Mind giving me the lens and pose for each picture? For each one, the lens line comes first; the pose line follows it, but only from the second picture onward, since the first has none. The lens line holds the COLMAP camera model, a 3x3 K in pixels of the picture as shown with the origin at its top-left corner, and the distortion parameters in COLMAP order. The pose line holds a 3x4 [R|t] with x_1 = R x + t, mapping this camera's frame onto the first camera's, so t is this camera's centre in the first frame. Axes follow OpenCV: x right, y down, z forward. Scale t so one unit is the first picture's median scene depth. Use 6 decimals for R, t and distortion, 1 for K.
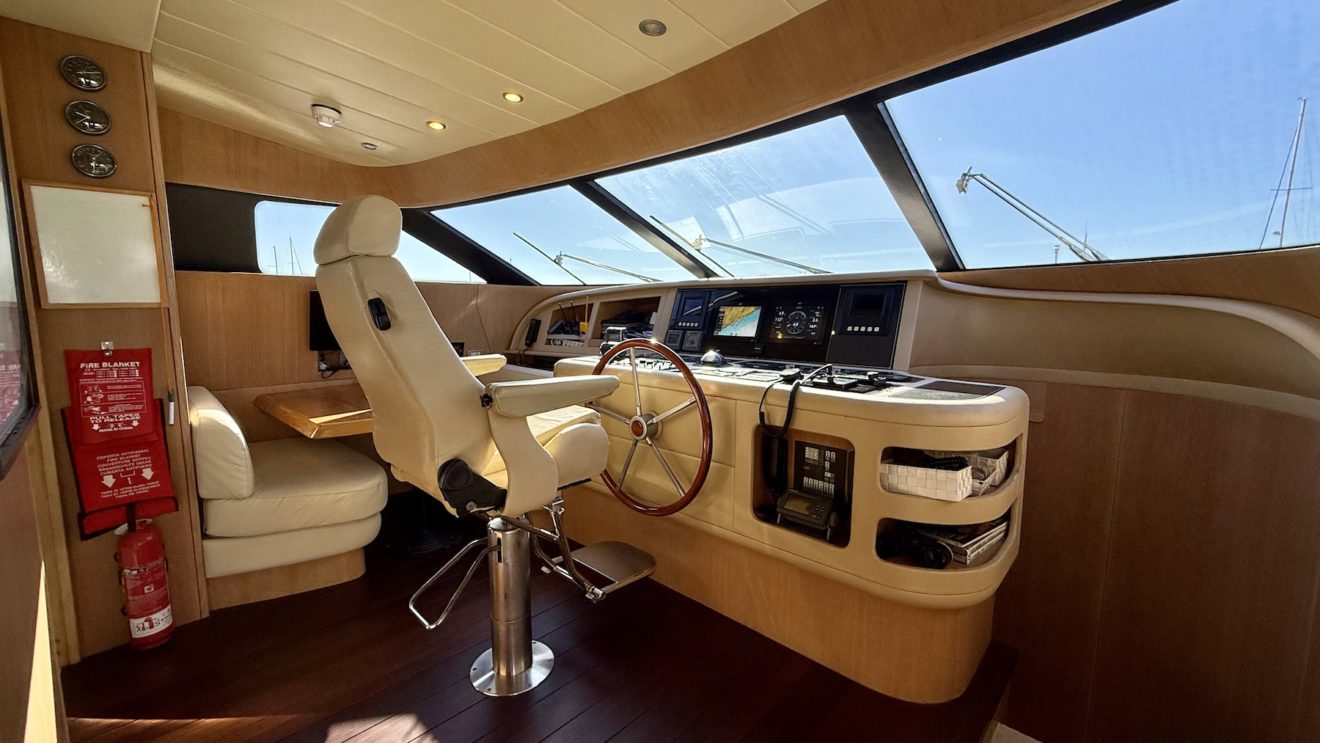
lens RADIAL K [[524.7, 0, 653.9], [0, 524.7, 369.3], [0, 0, 1]] dist [0.000185, -0.000343]
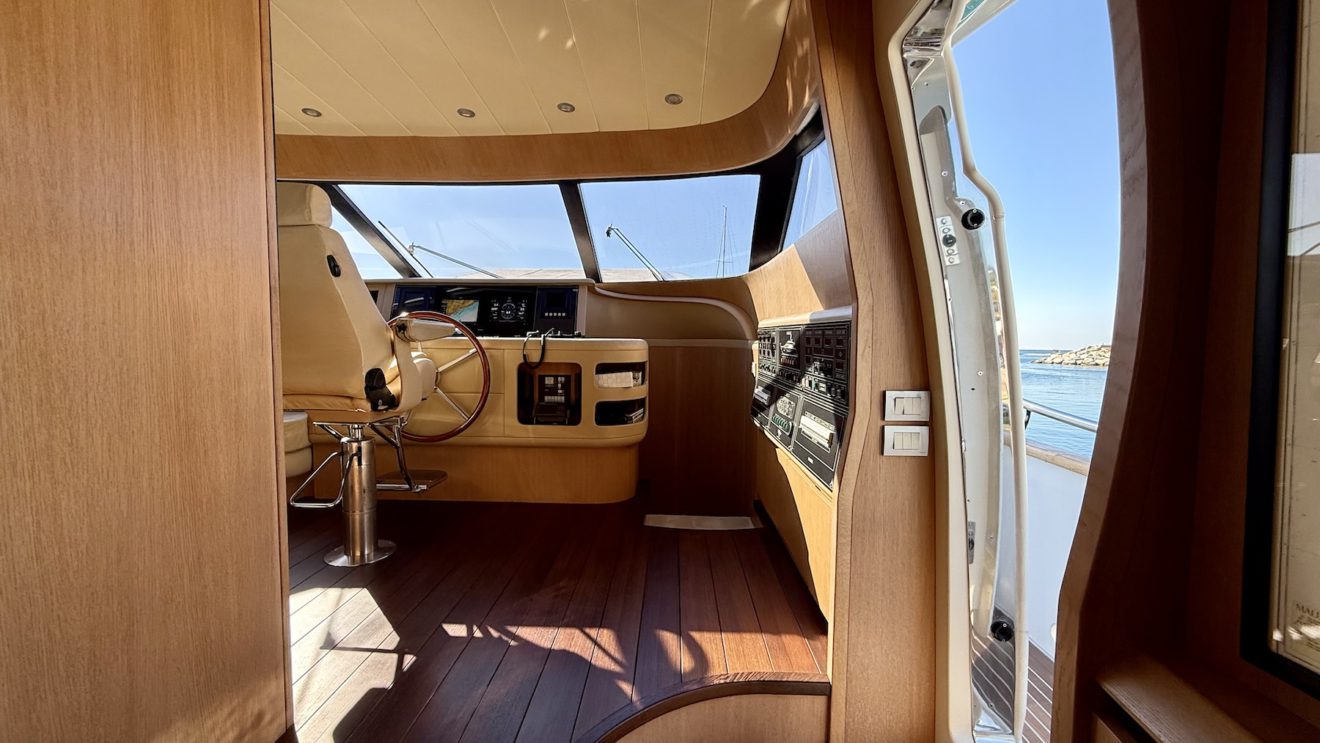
lens RADIAL K [[524.7, 0, 655.6], [0, 524.7, 368.1], [0, 0, 1]] dist [0.000185, -0.000343]
pose [[0.739977, -0.034450, 0.671750, -0.440504], [0.071077, 0.997101, -0.027160, 0.148018], [-0.668866, 0.067844, 0.740280, -0.356698]]
